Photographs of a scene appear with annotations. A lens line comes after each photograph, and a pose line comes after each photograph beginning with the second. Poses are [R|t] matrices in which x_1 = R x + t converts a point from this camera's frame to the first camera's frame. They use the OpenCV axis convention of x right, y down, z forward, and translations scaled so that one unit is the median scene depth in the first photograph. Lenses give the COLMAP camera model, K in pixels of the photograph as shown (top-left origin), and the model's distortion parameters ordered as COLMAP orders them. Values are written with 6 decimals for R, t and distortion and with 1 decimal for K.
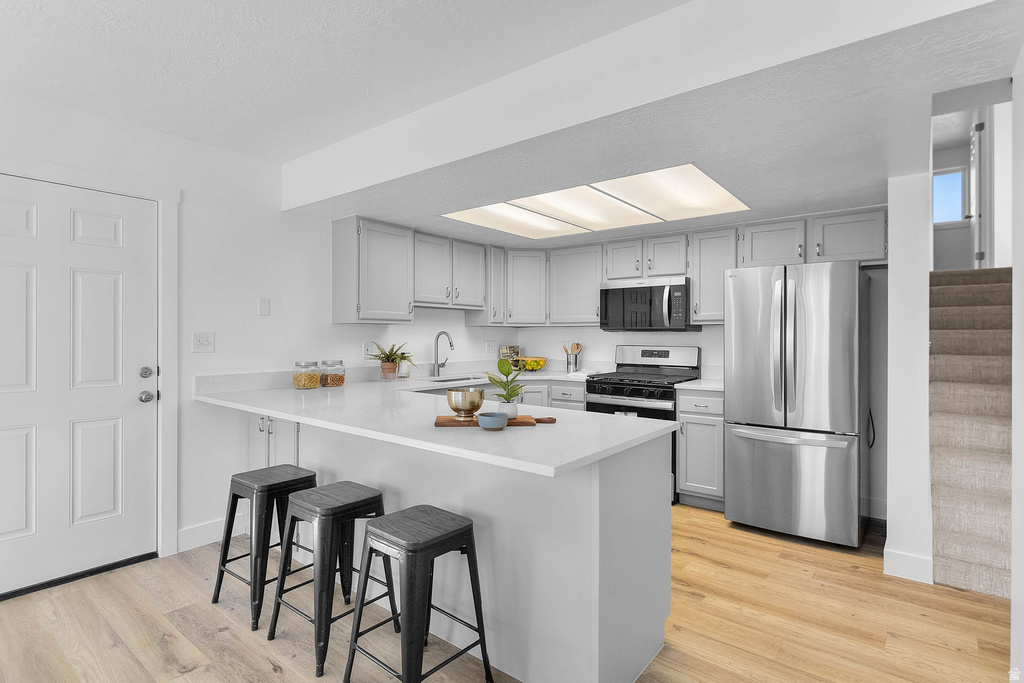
lens RADIAL K [[524.4, 0, 513.0], [0, 524.4, 337.5], [0, 0, 1]] dist [0.012245, -0.001115]
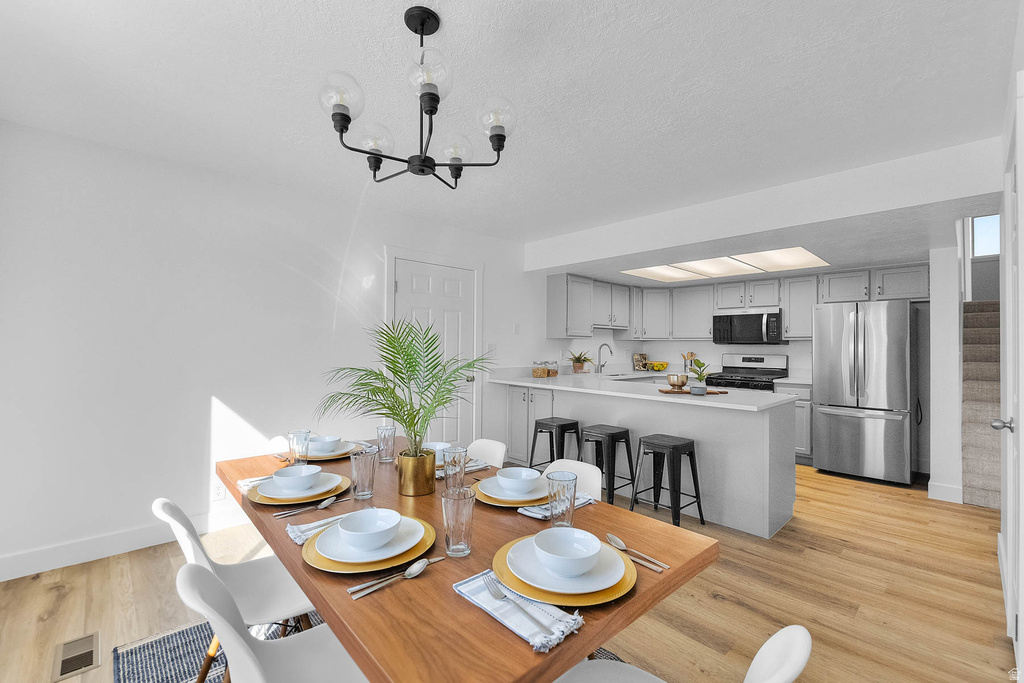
lens RADIAL K [[444.2, 0, 508.0], [0, 444.2, 340.1], [0, 0, 1]] dist [-0.001704, -0.001157]
pose [[0.989069, 0.003982, -0.147399, -0.272261], [-0.006862, 0.999795, -0.019031, 0.005653], [0.147293, 0.019834, 0.988894, -0.394108]]
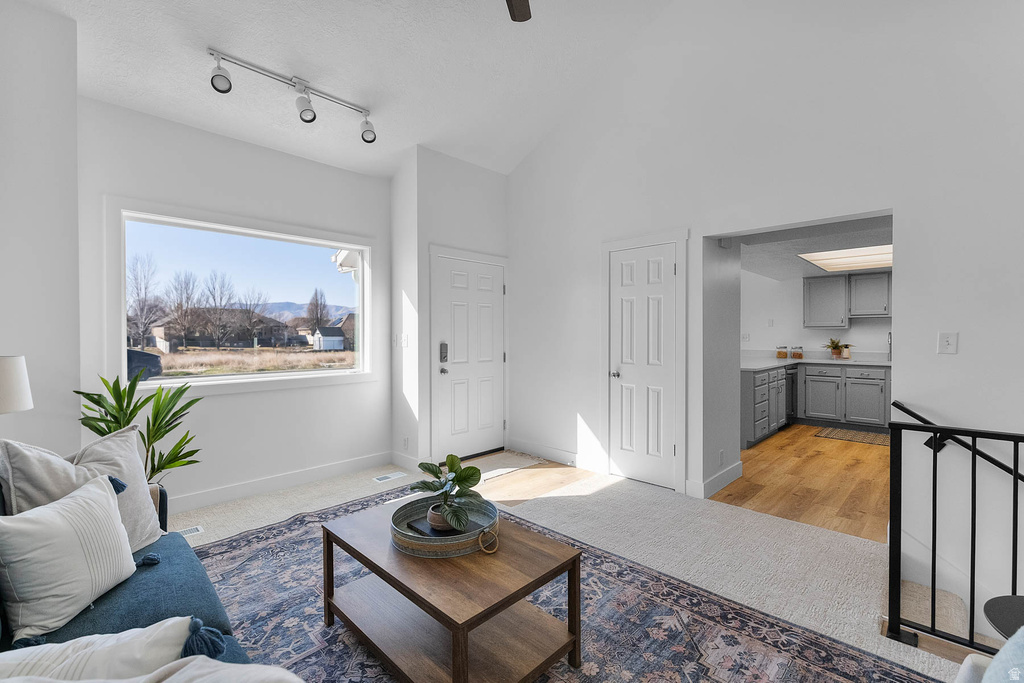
lens RADIAL K [[444.2, 0, 502.6], [0, 444.2, 340.4], [0, 0, 1]] dist [-0.001704, -0.001157]
pose [[-0.117068, 0.008226, -0.993090, 1.593884], [-0.005812, 0.999943, 0.008968, 0.009103], [0.993107, 0.006822, -0.117014, 0.019752]]
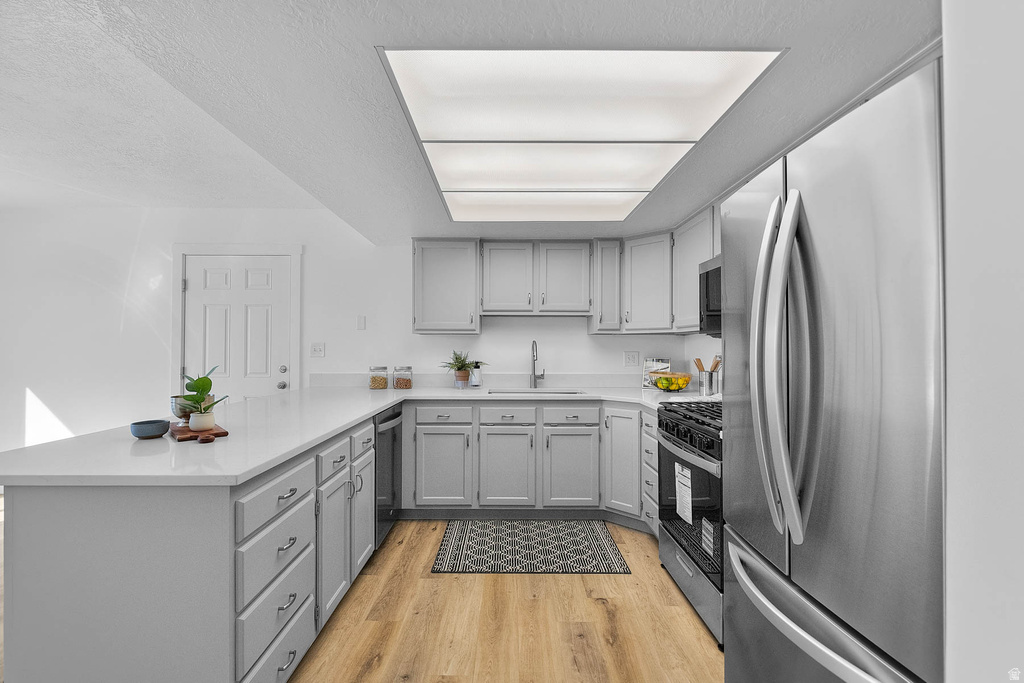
lens RADIAL K [[444.2, 0, 505.3], [0, 444.2, 343.1], [0, 0, 1]] dist [-0.001704, -0.001157]
pose [[0.619609, -0.009964, -0.784847, 0.562196], [-0.004487, 0.999858, -0.016237, 0.007134], [0.784898, 0.013582, 0.619477, 0.571627]]
